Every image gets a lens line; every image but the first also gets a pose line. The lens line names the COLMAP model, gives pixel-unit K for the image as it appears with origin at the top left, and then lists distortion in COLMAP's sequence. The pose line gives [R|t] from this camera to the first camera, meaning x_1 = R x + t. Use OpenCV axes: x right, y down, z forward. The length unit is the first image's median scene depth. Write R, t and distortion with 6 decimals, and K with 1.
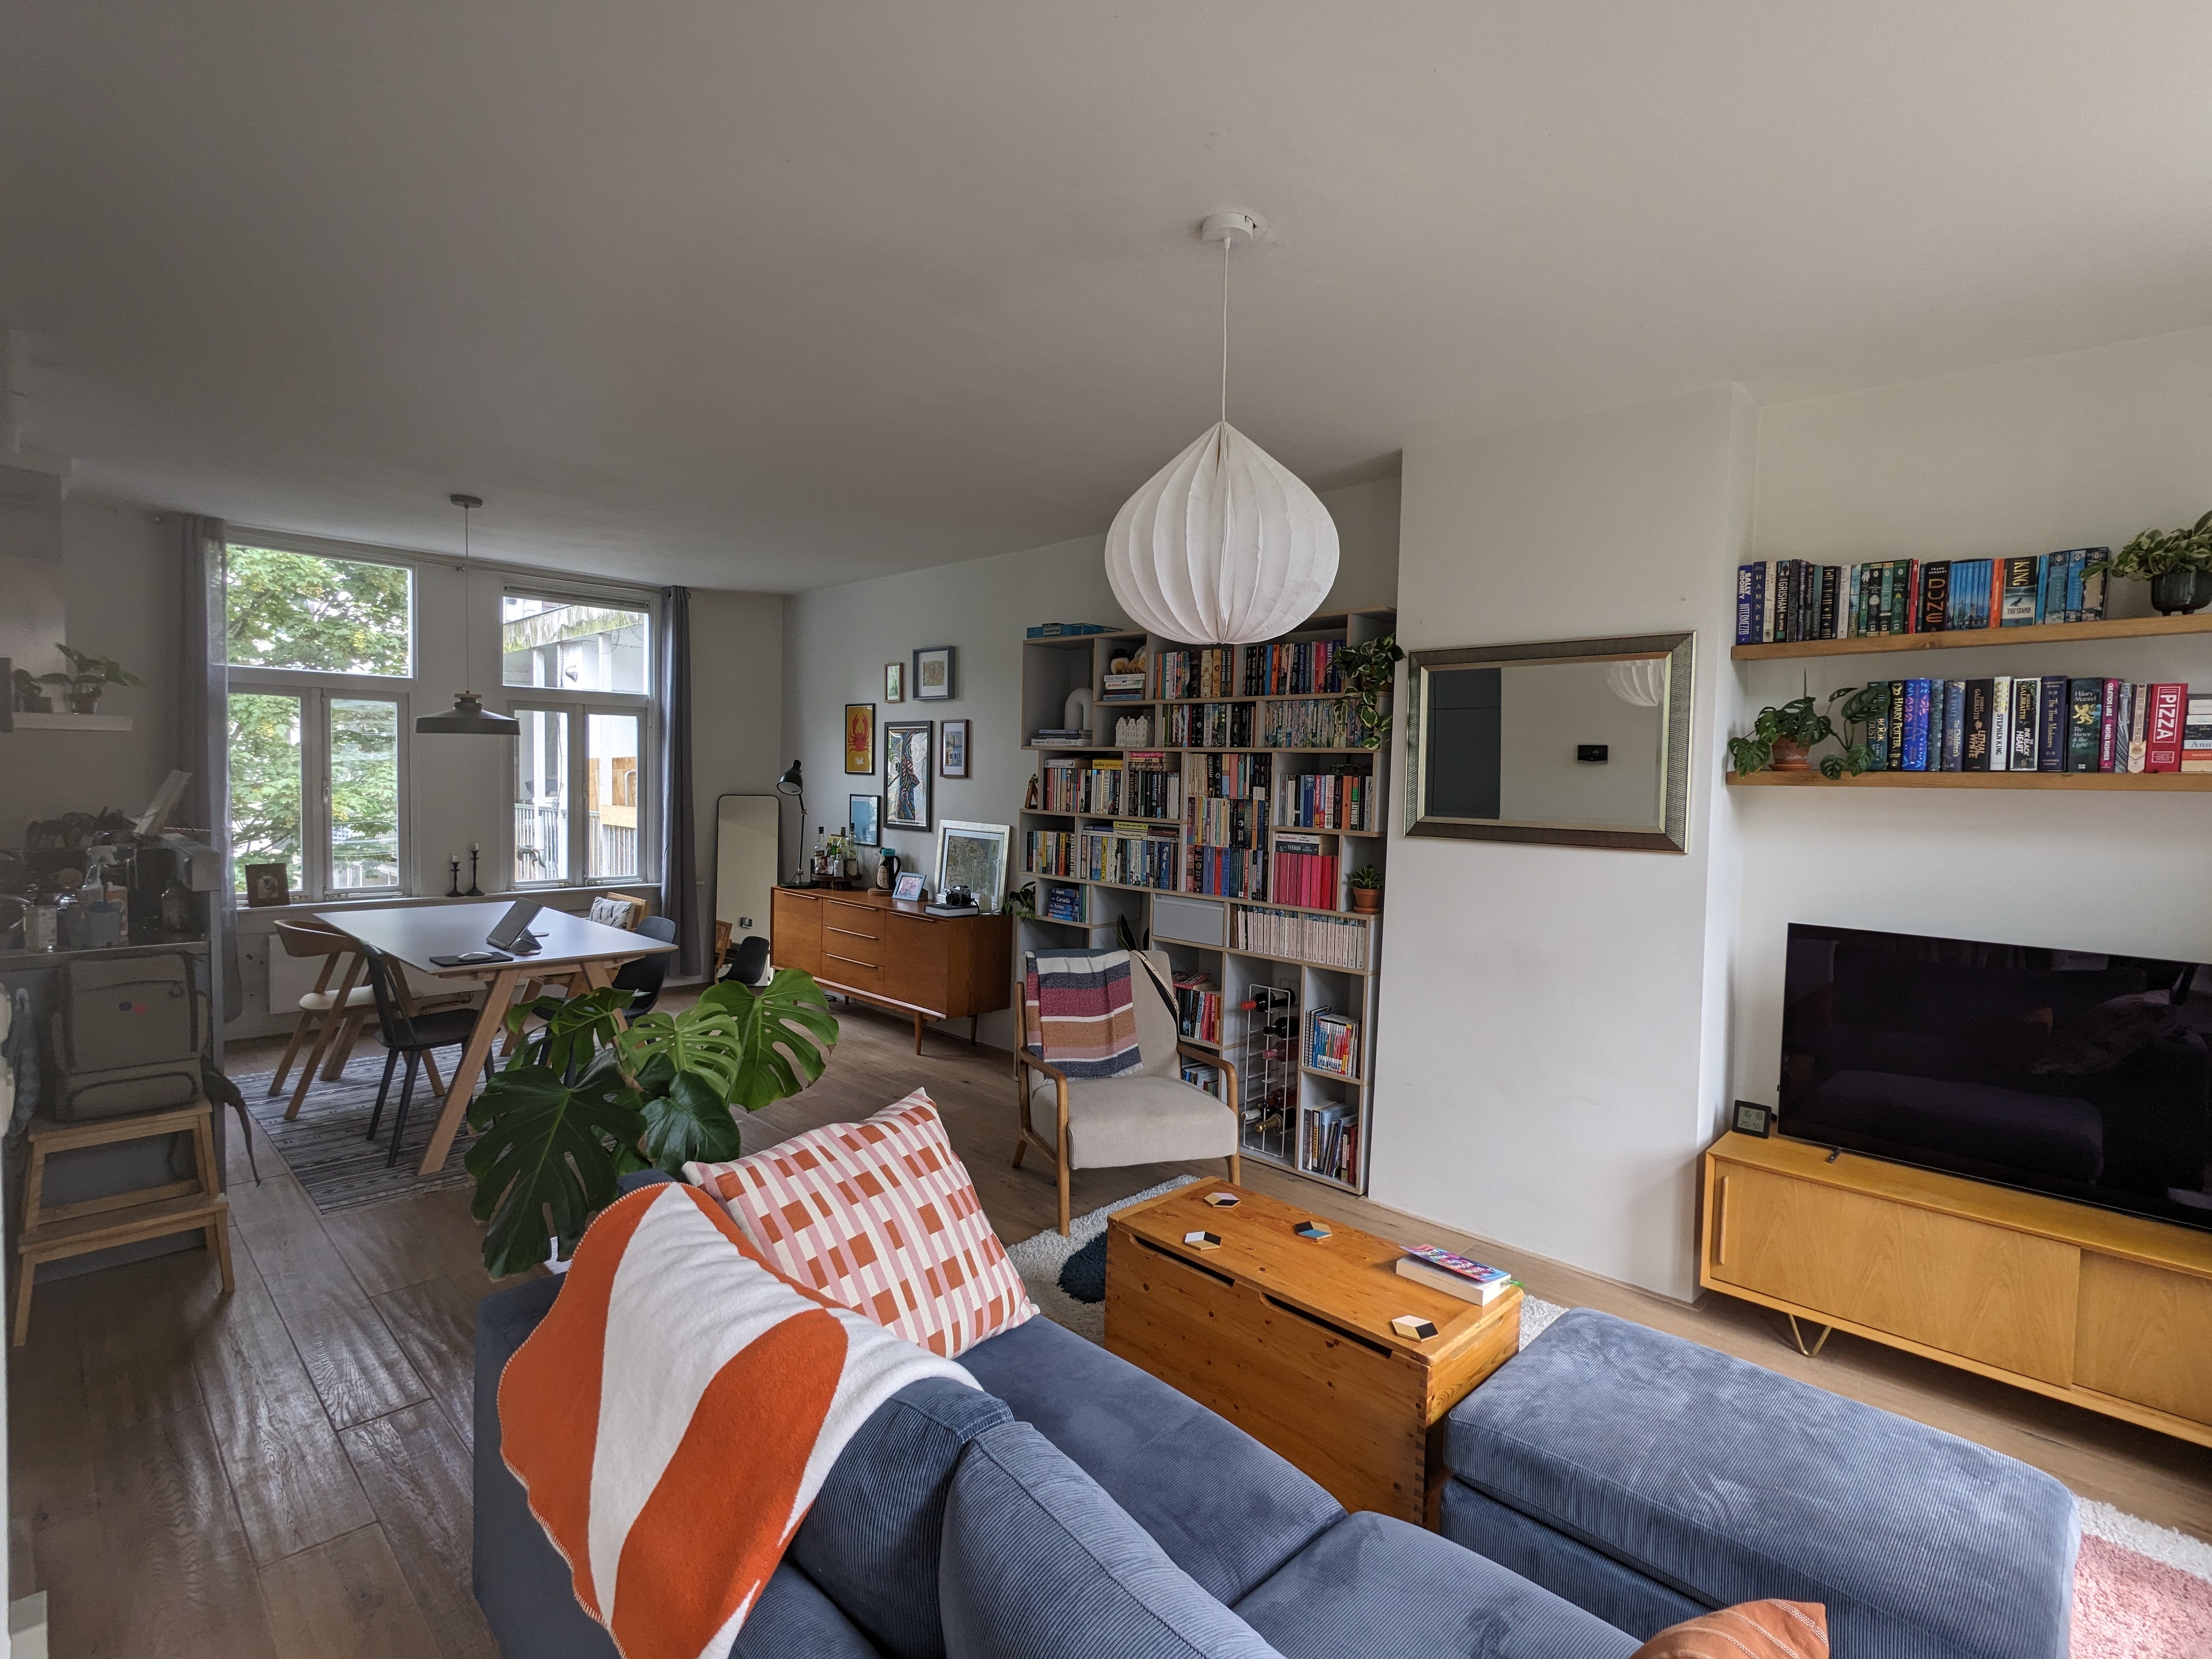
lens RADIAL K [[1074.9, 0, 1099.8], [0, 1074.9, 821.0], [0, 0, 1]] dist [0.003648, 0.000105]
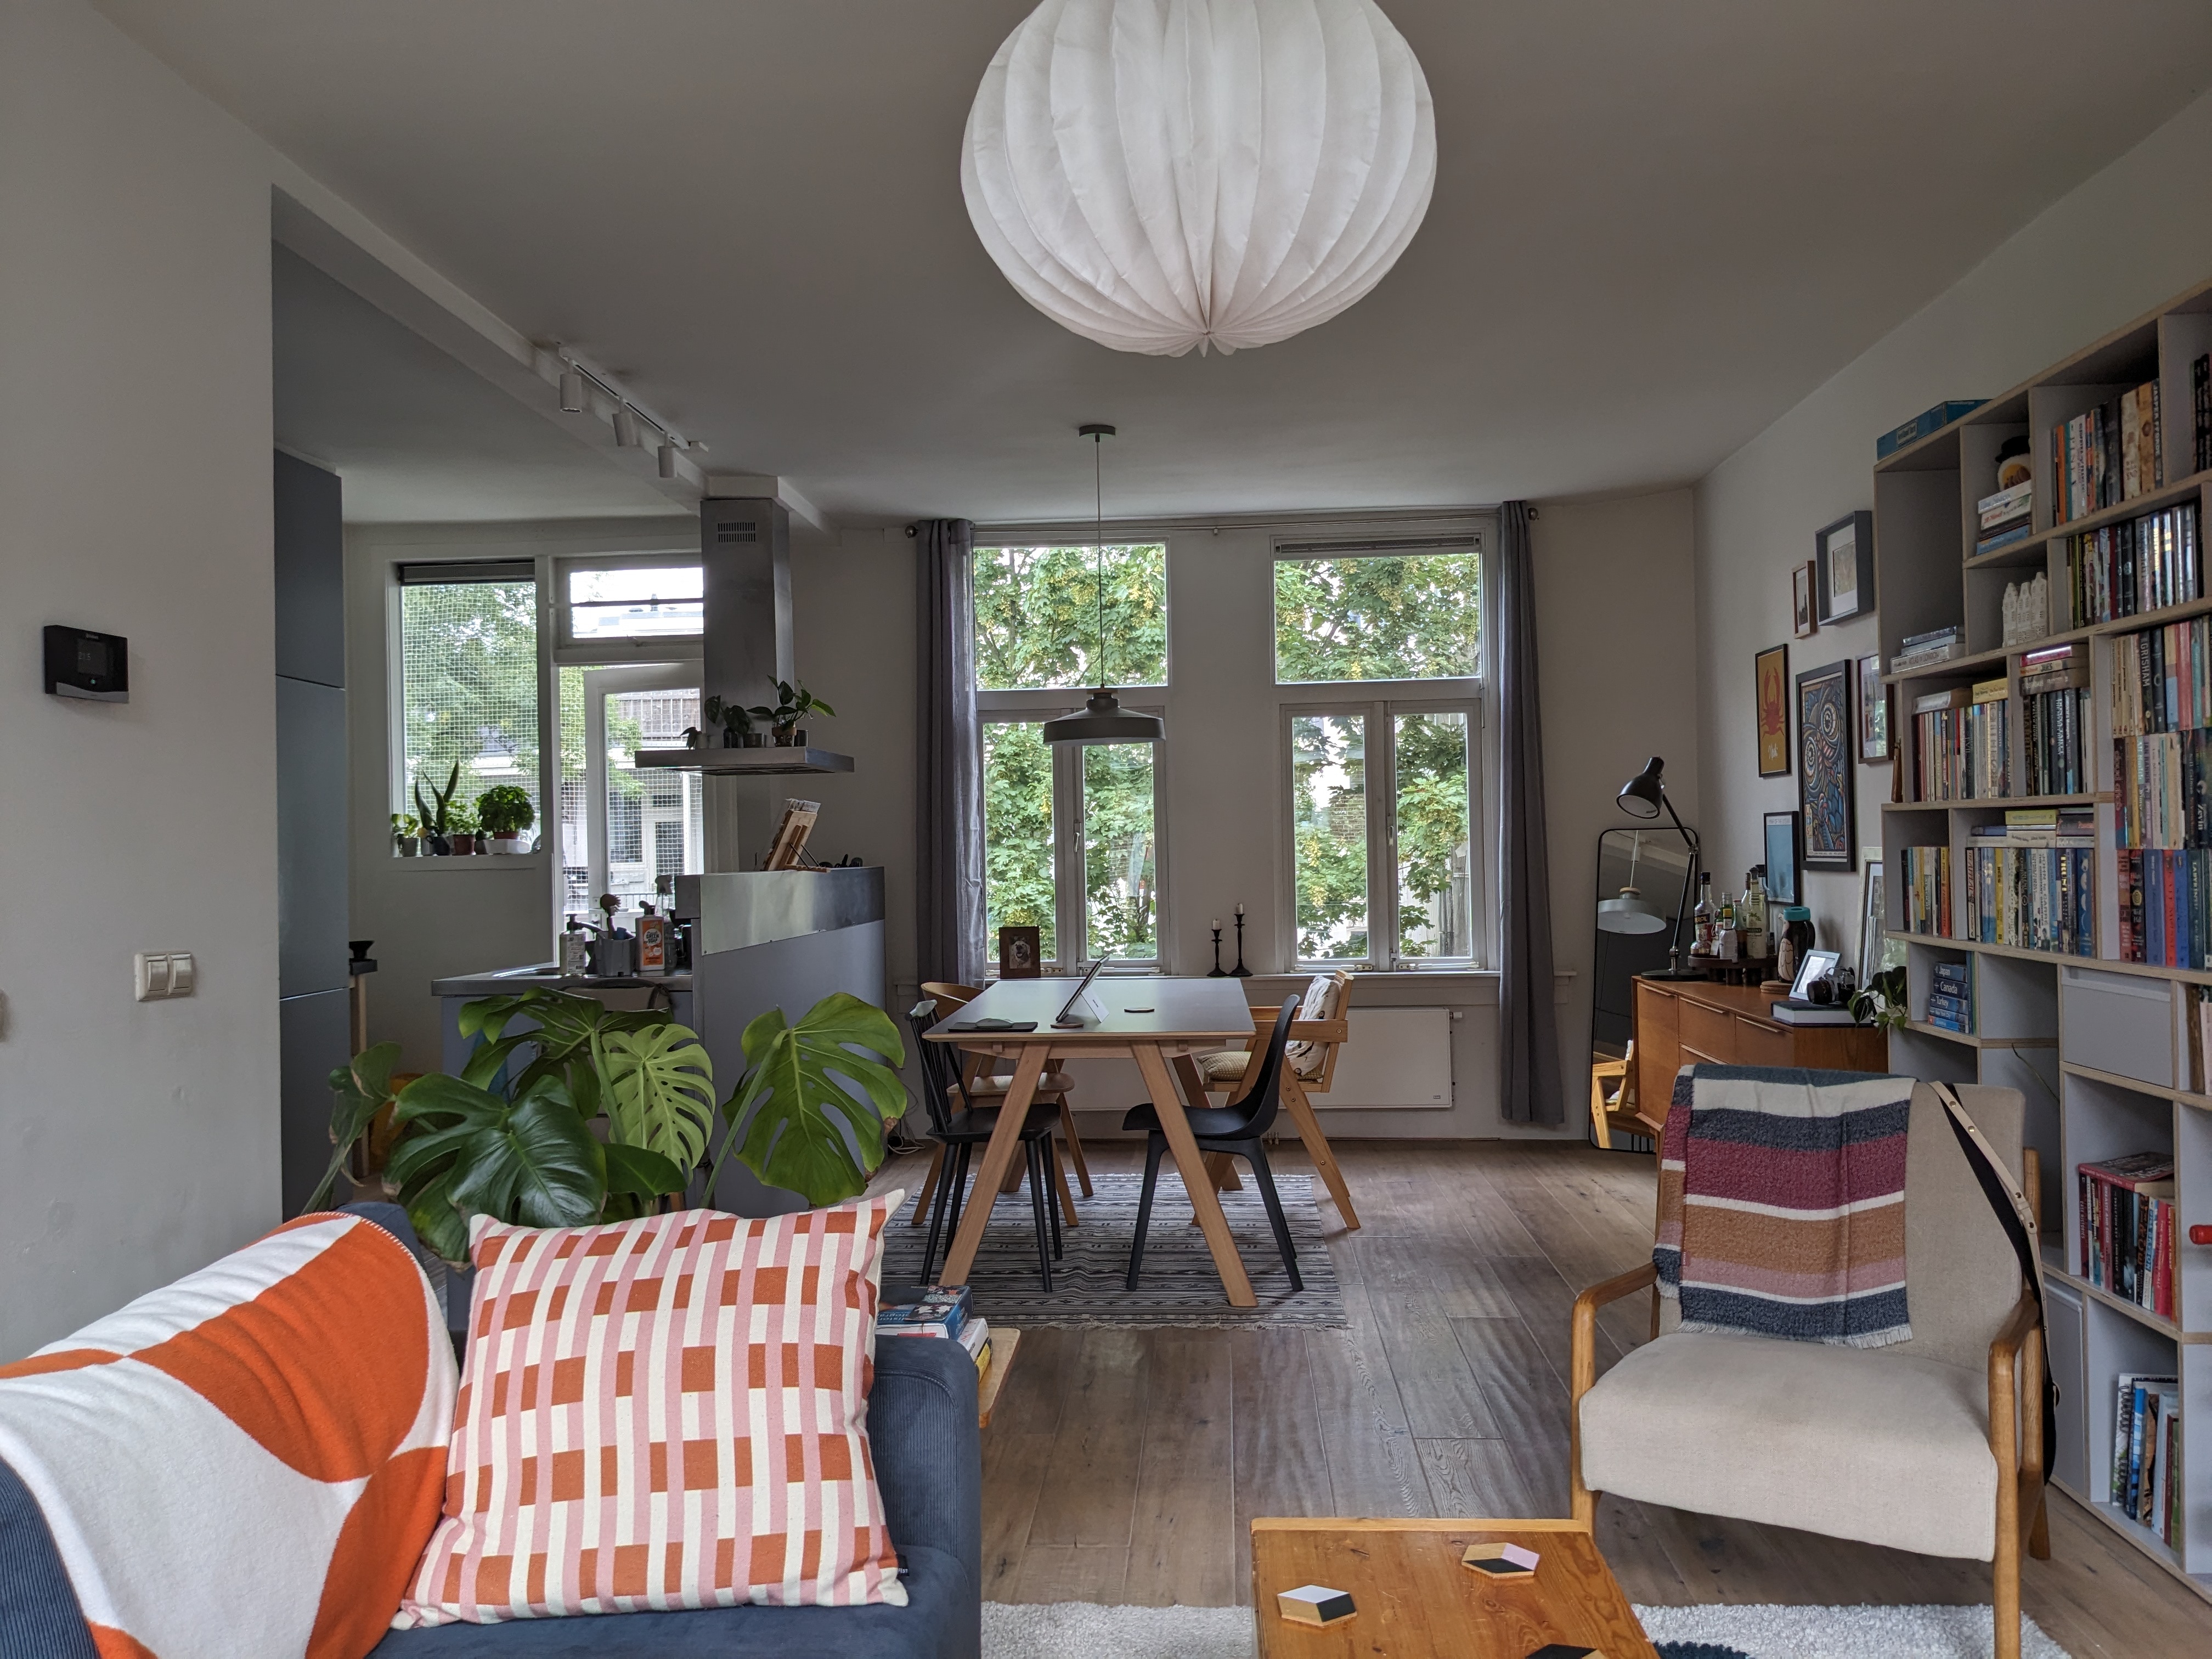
lens RADIAL K [[1743.7, 0, 1101.3], [0, 1743.7, 840.6], [0, 0, 1]] dist [0.013957, 0.005566]
pose [[0.650605, -0.038515, -0.758439, 0.364134], [-0.001607, 0.998641, -0.052092, 0.057956], [0.759414, 0.035110, 0.649659, 0.248612]]
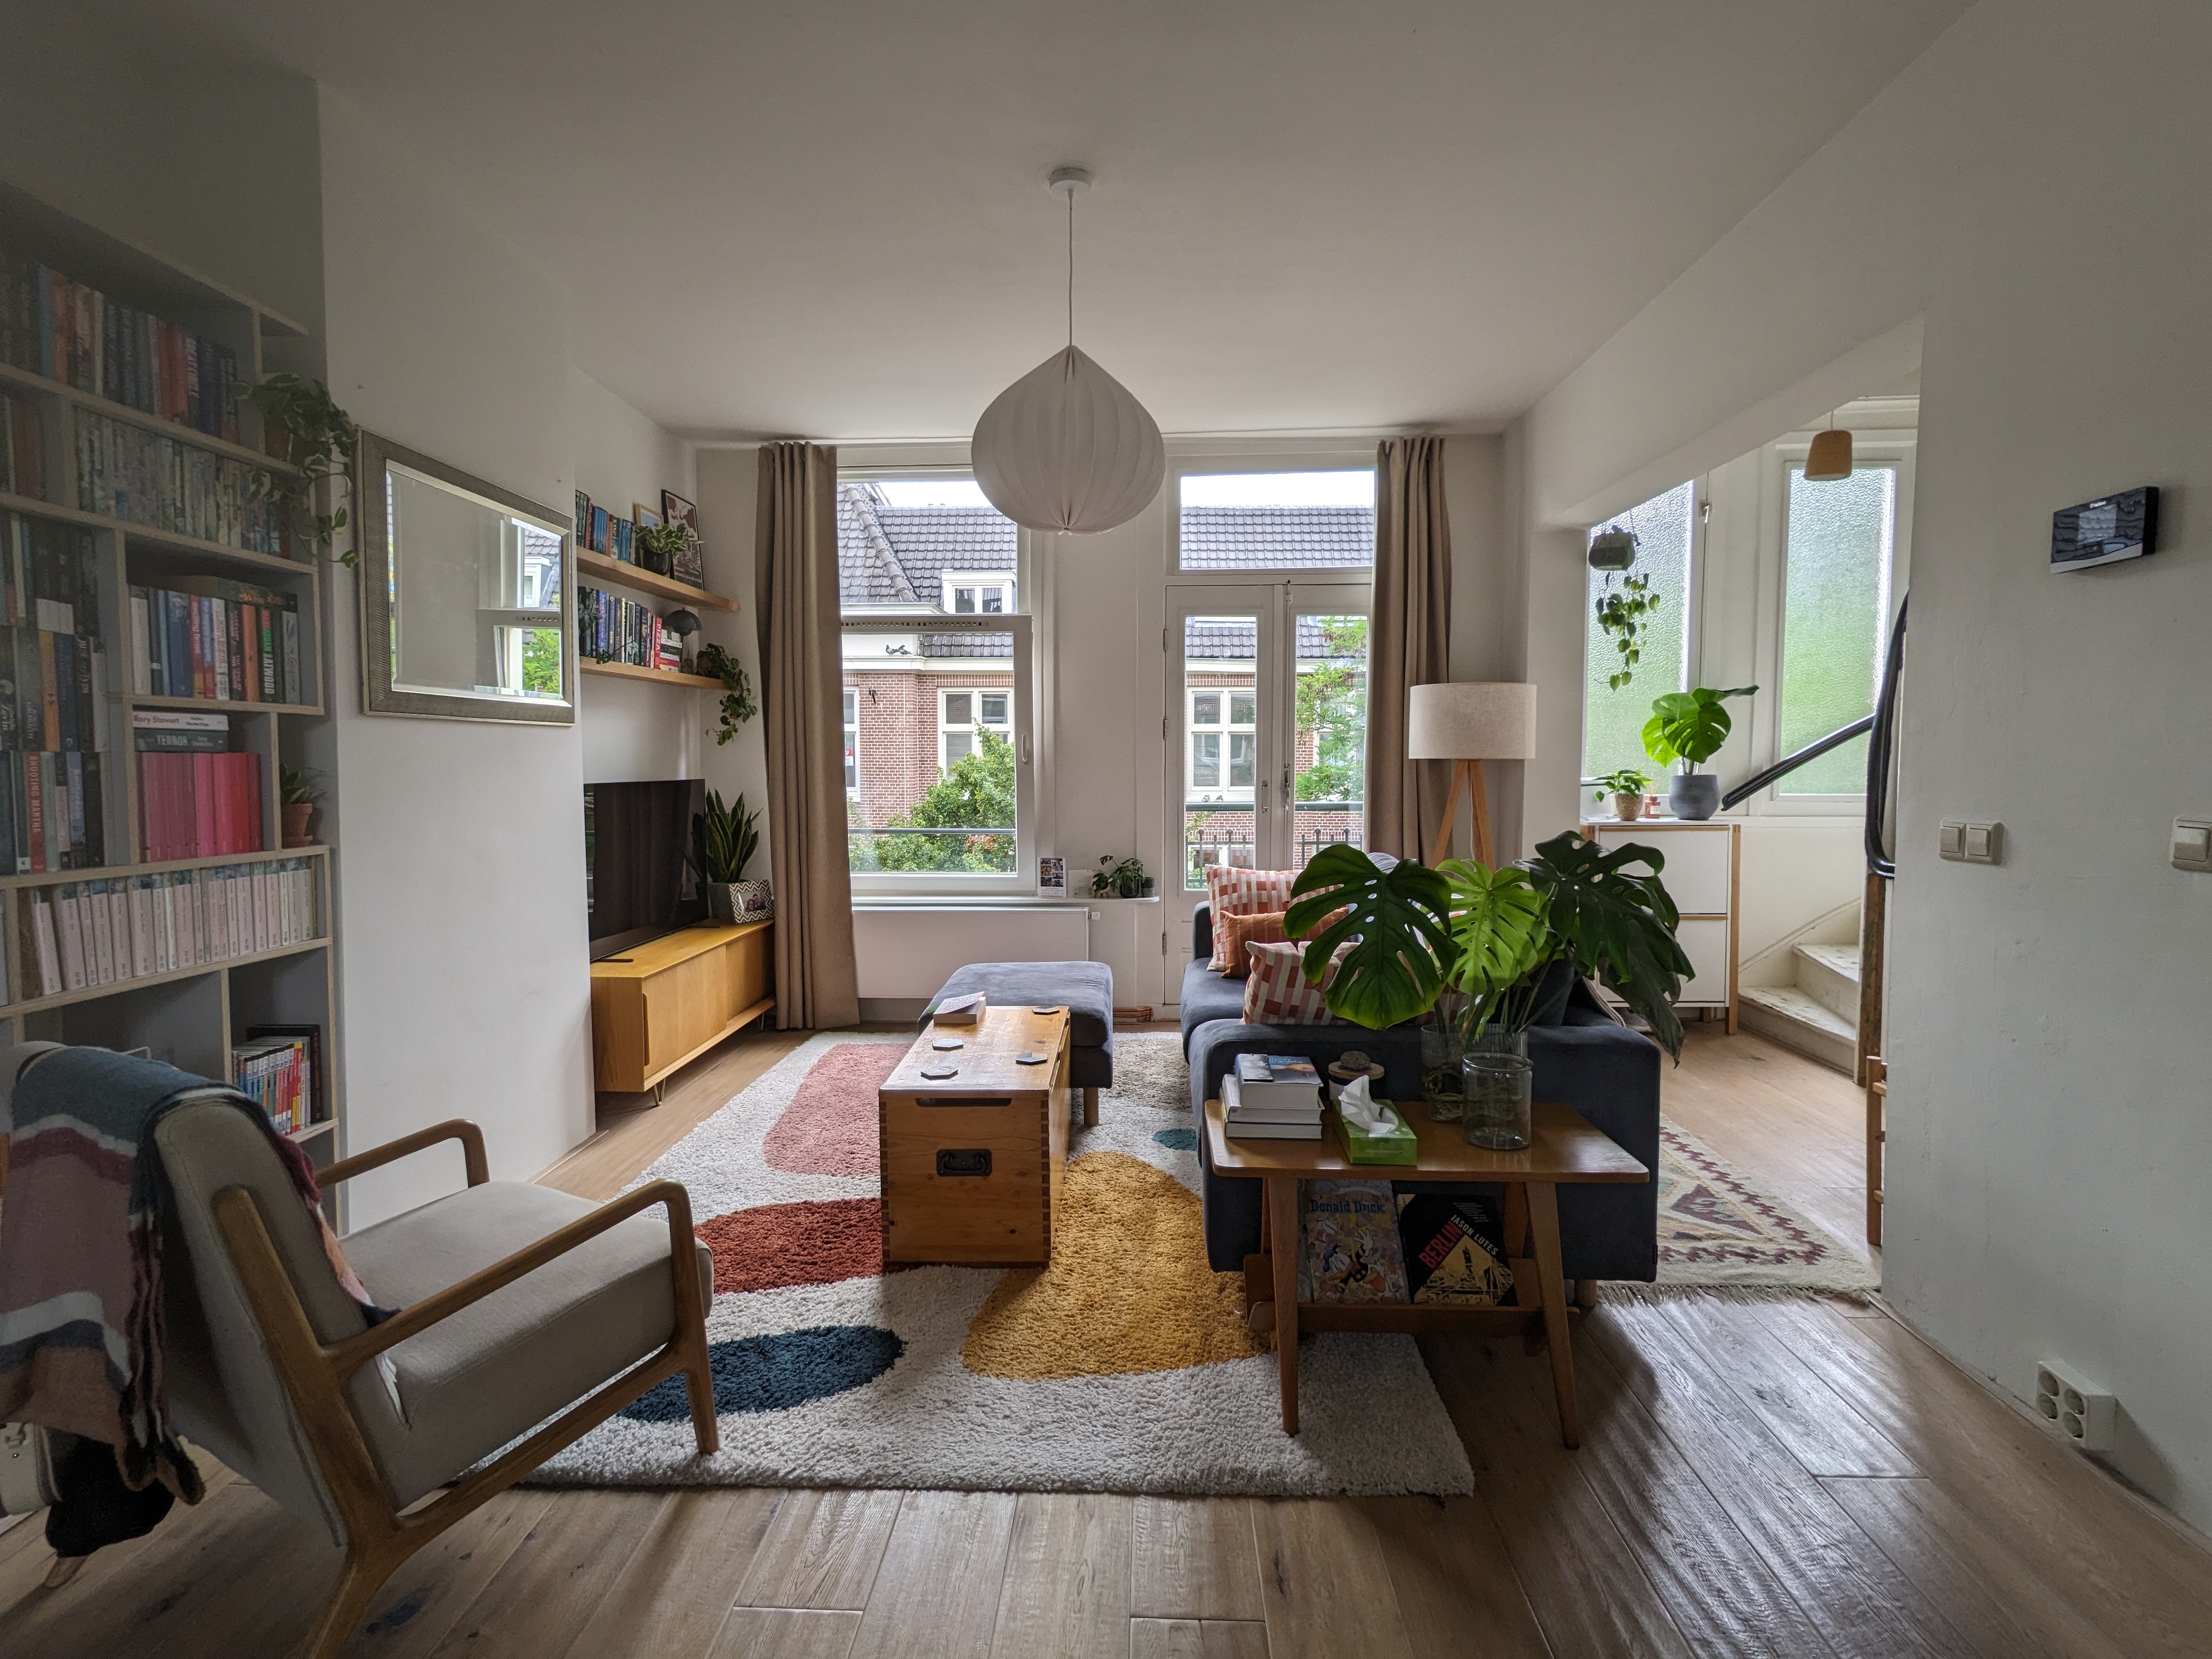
lens RADIAL K [[1074.9, 0, 1104.1], [0, 1074.9, 815.9], [0, 0, 1]] dist [0.003648, 0.000105]
pose [[-0.670016, -0.058982, 0.740000, -0.444894], [0.021097, 0.994923, 0.098402, 0.019151], [-0.742047, 0.081543, -0.665370, 0.978162]]
